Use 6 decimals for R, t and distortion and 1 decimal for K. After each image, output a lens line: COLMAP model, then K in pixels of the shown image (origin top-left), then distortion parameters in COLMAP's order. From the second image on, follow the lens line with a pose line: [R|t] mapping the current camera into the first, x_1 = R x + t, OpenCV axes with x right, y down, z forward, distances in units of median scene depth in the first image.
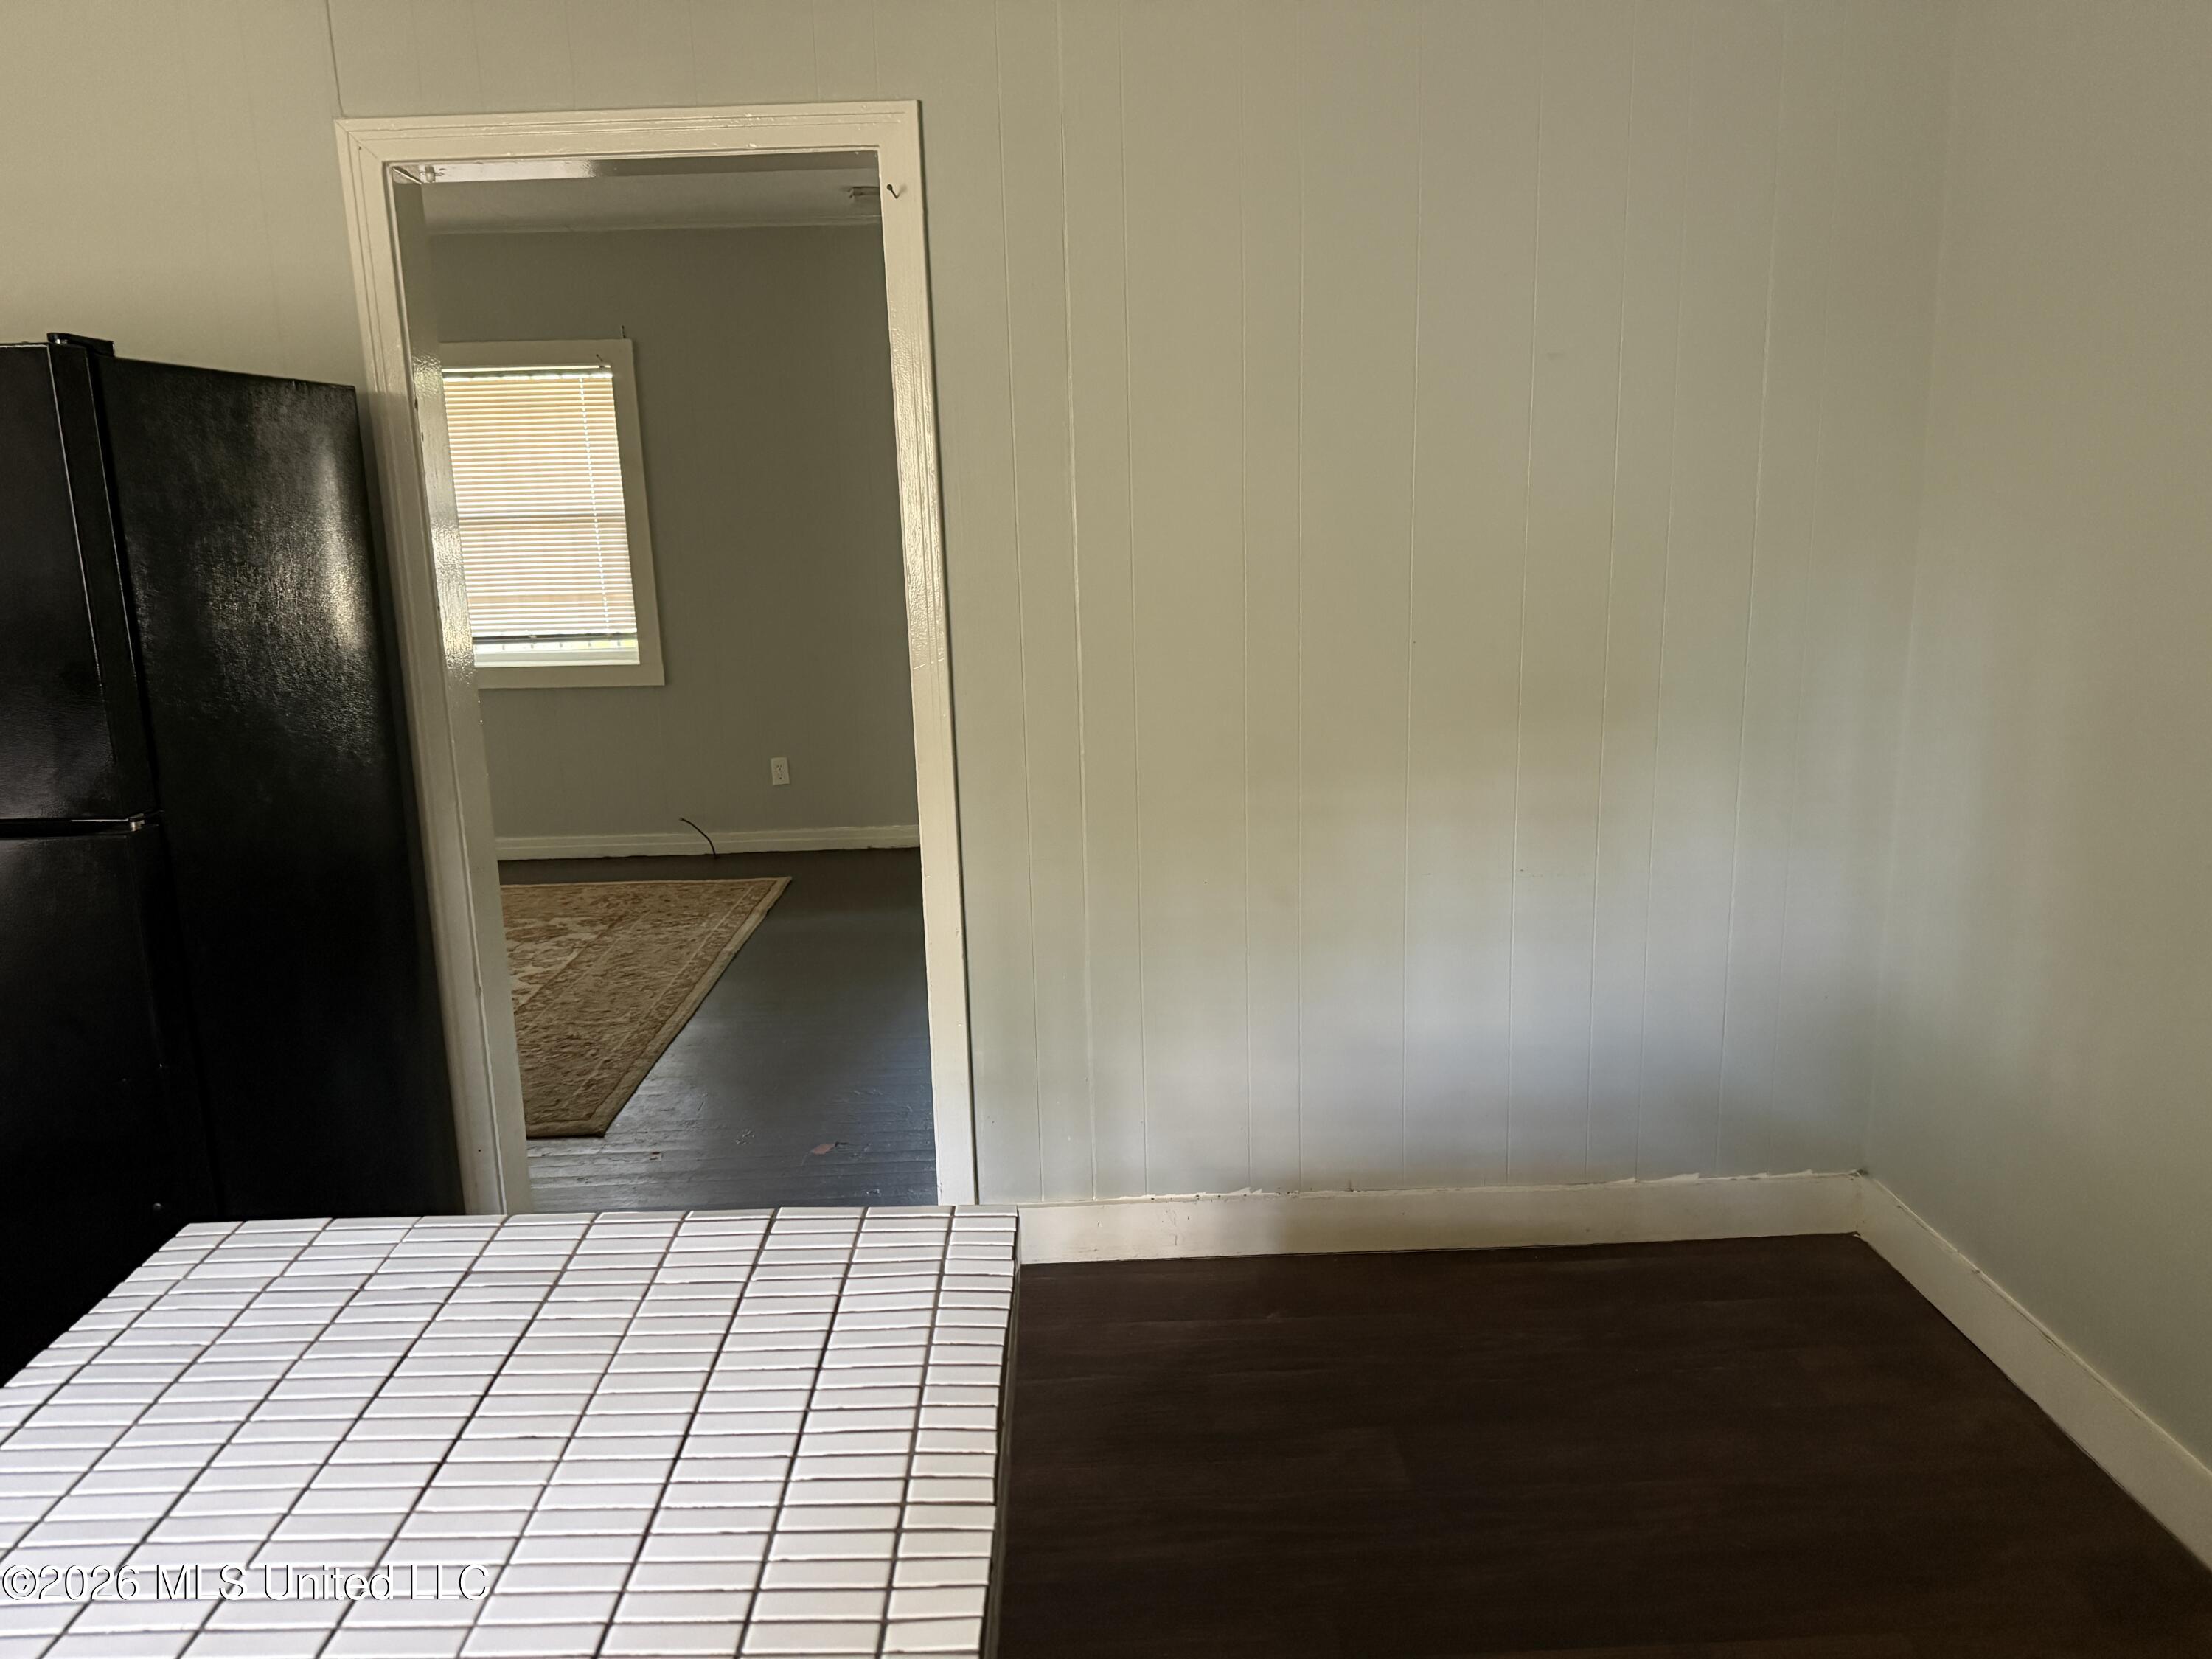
lens RADIAL K [[1555.2, 0, 1106.0], [0, 1555.2, 829.5], [0, 0, 1]] dist [0.074429, -0.068905]
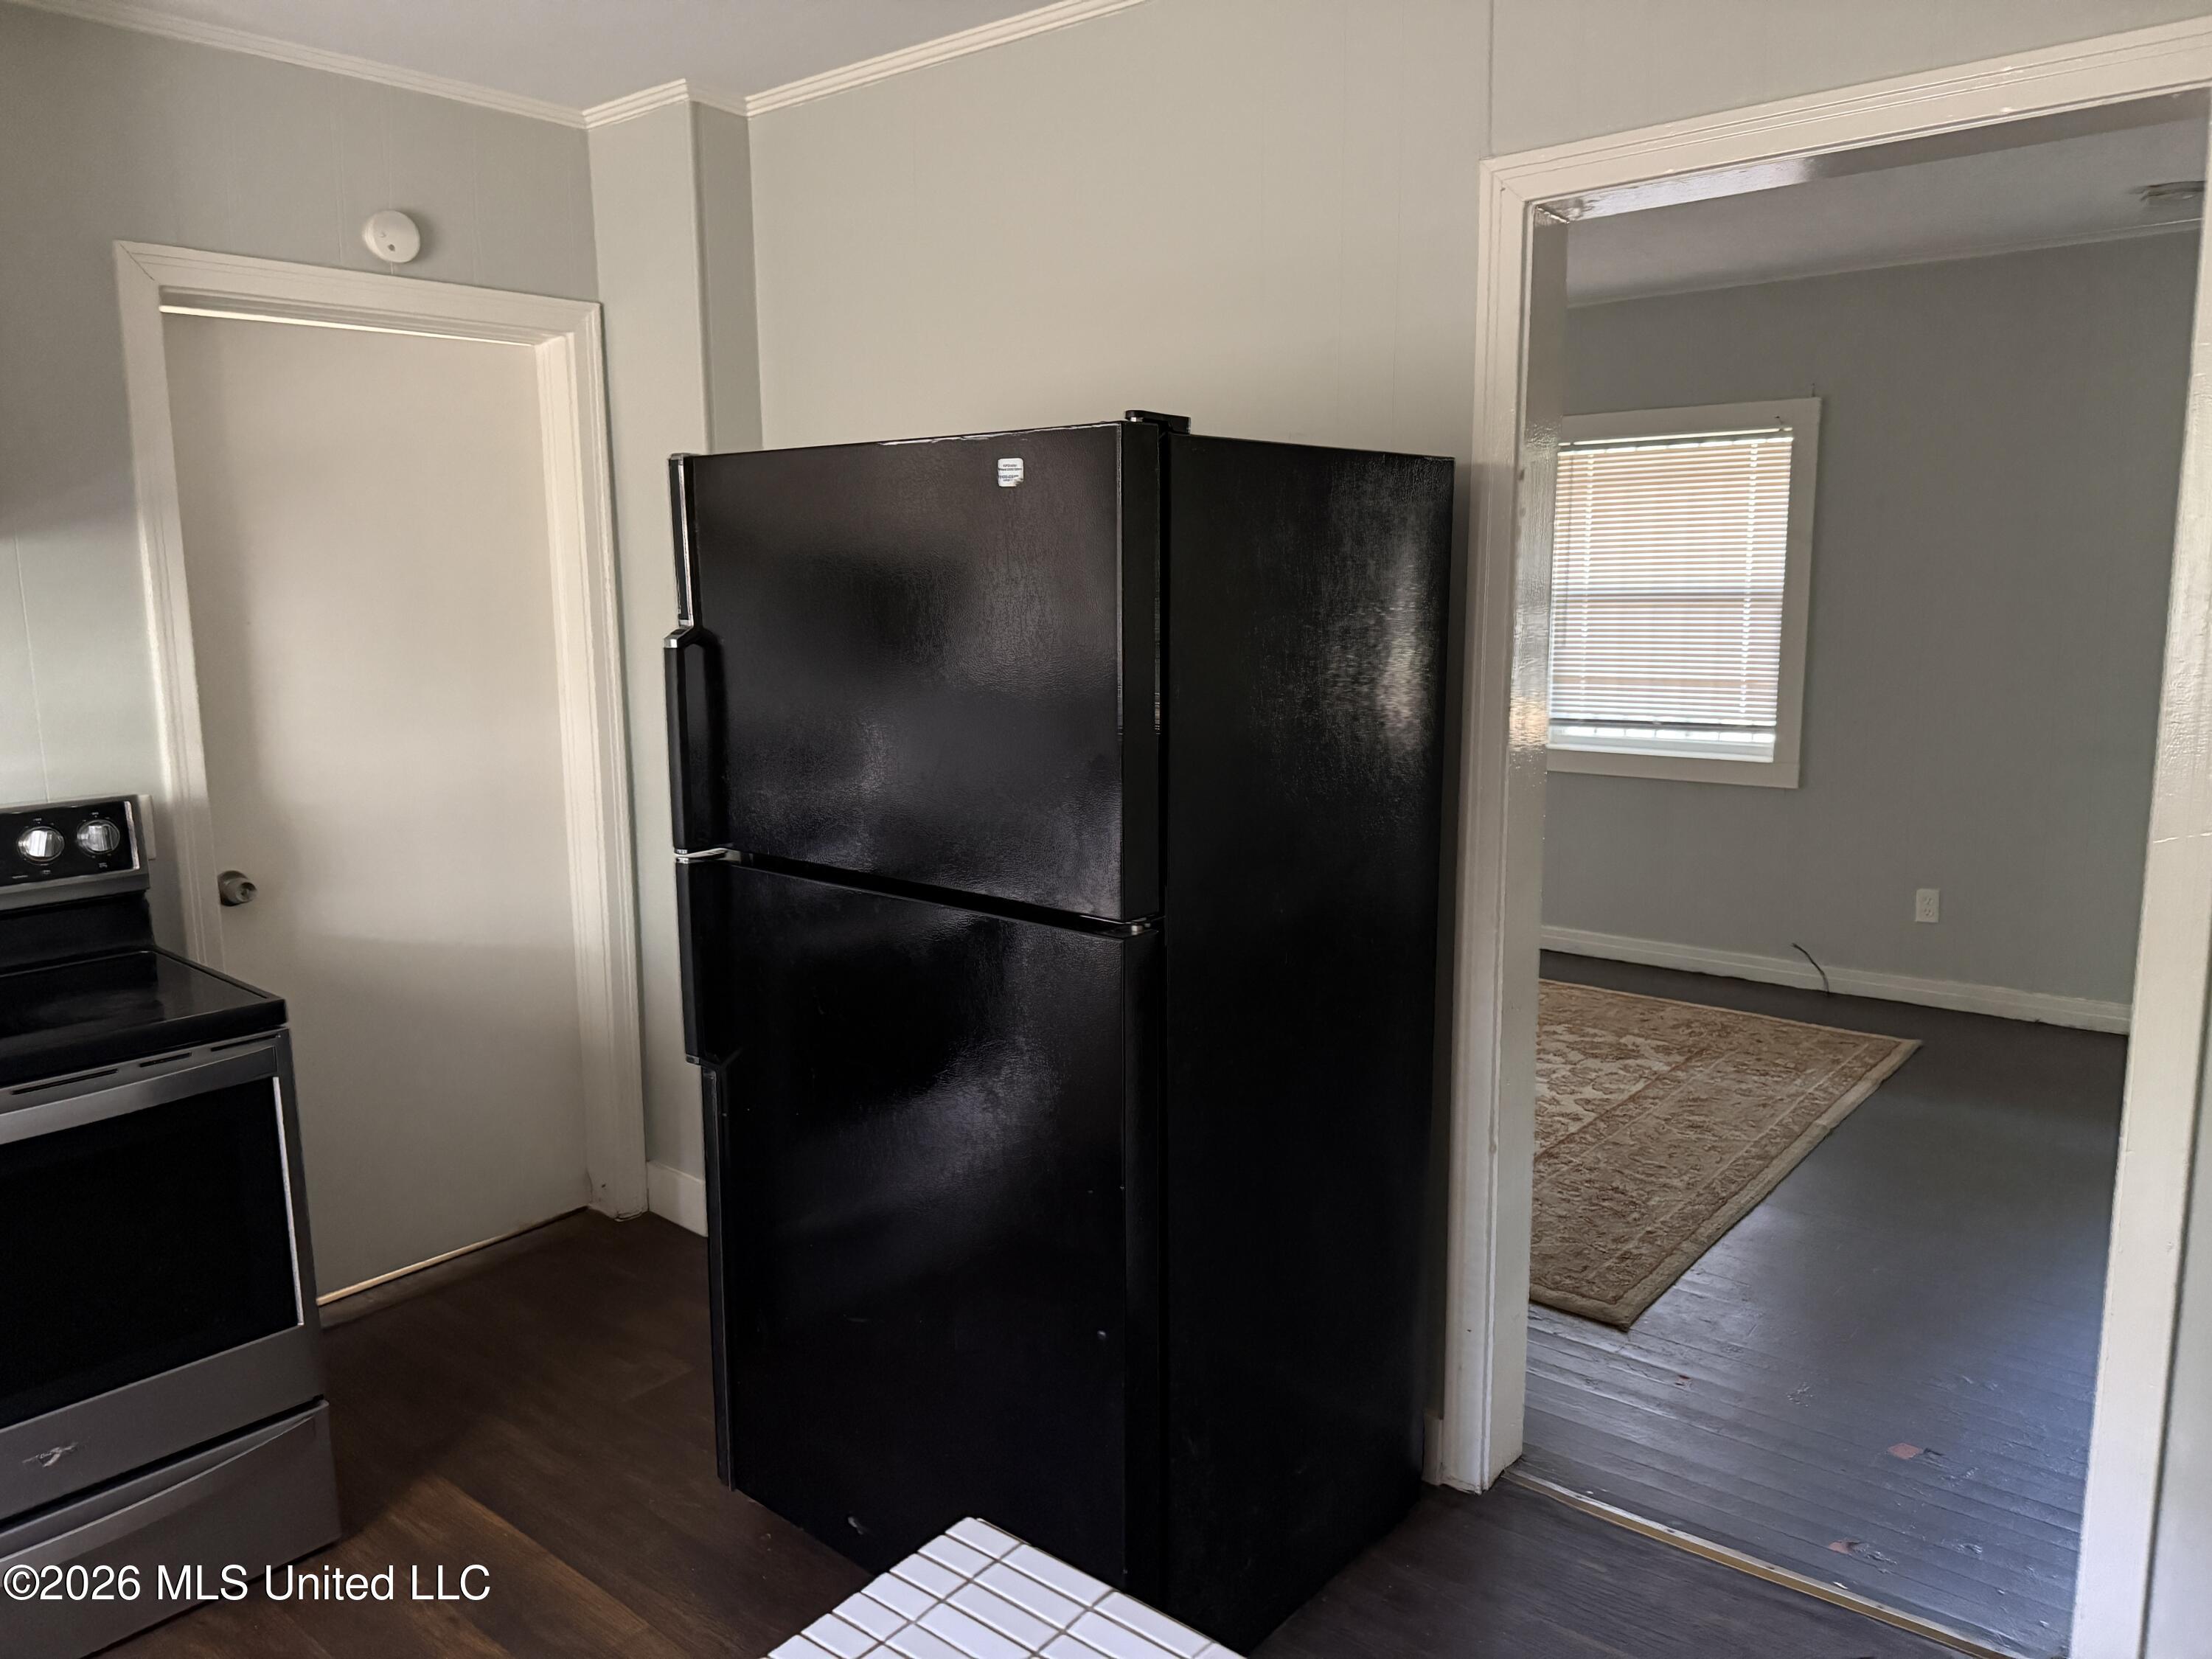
lens RADIAL K [[1576.2, 0, 1106.0], [0, 1576.2, 829.5], [0, 0, 1]] dist [0.057672, -0.071622]
pose [[0.764901, 0.118497, -0.633155, -0.021690], [-0.147031, 0.989104, 0.007489, -0.029593], [0.627143, 0.087365, 0.773989, 0.117704]]
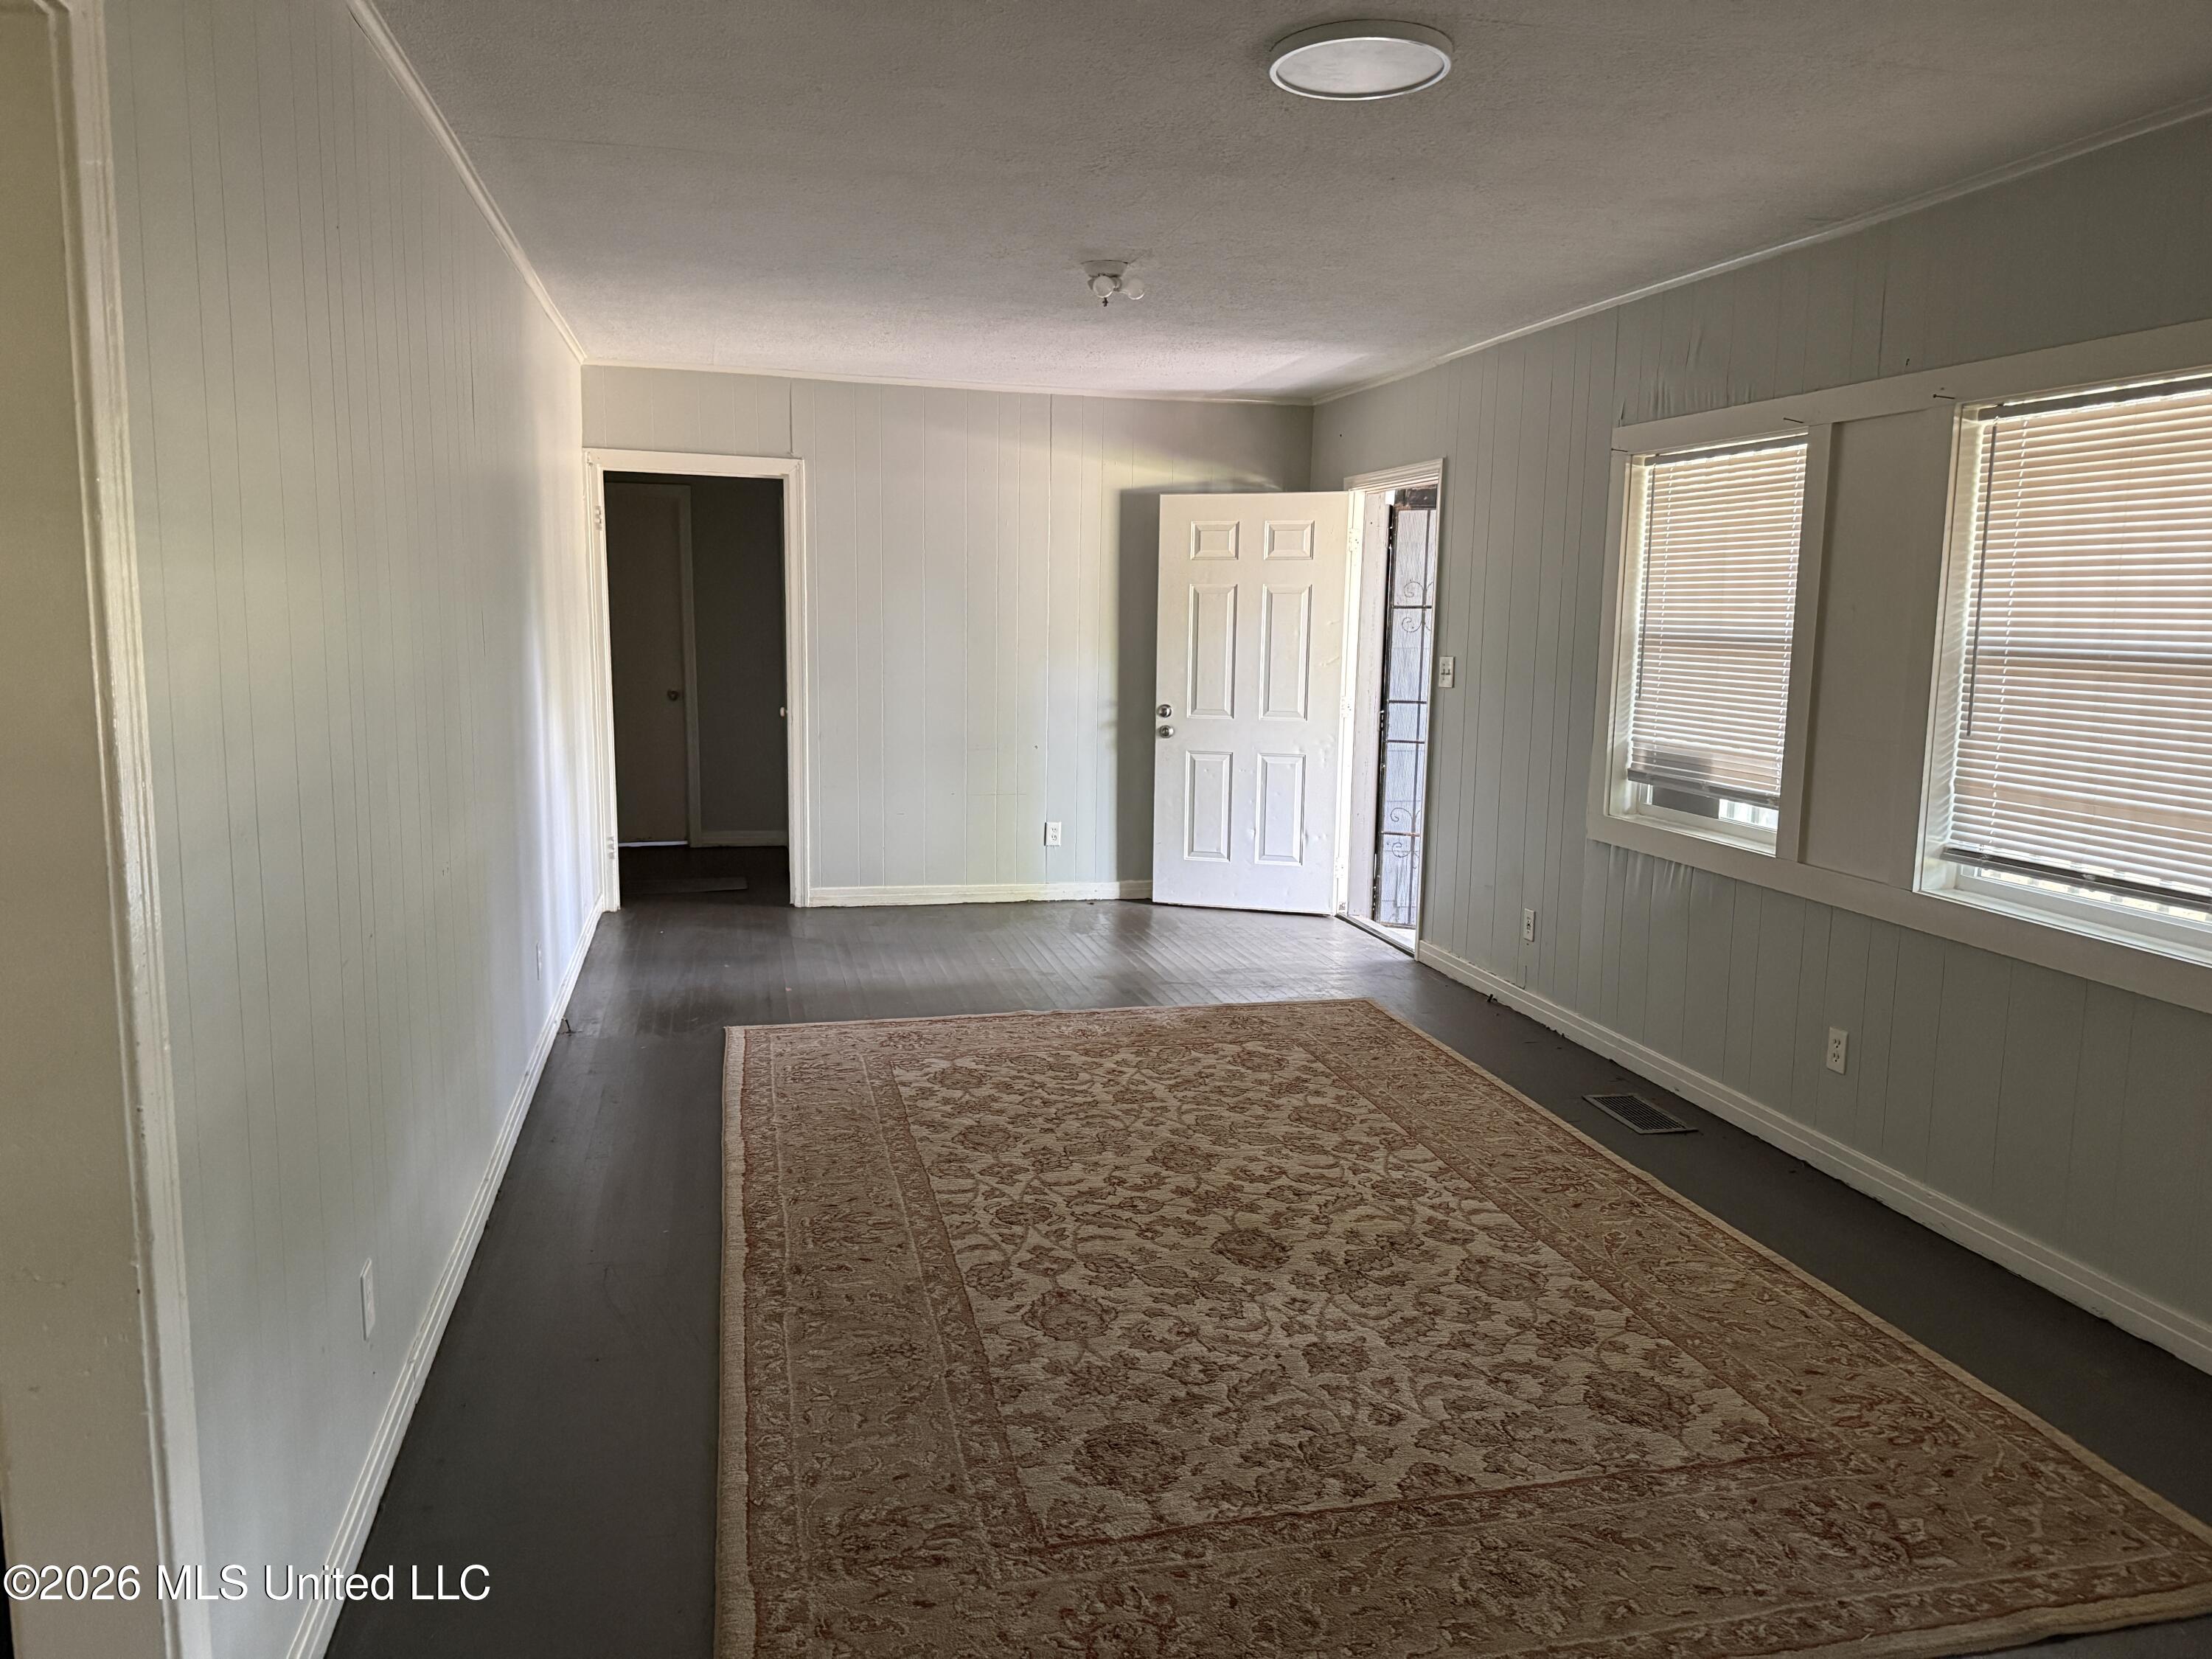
lens RADIAL K [[1588.3, 0, 1106.0], [0, 1588.3, 829.5], [0, 0, 1]] dist [-0.000106, 0.001744]
pose [[0.221263, 0.163034, -0.961490, 0.114487], [-0.232603, 0.966294, 0.110321, -0.172991], [0.947068, 0.199236, 0.251727, 0.780914]]
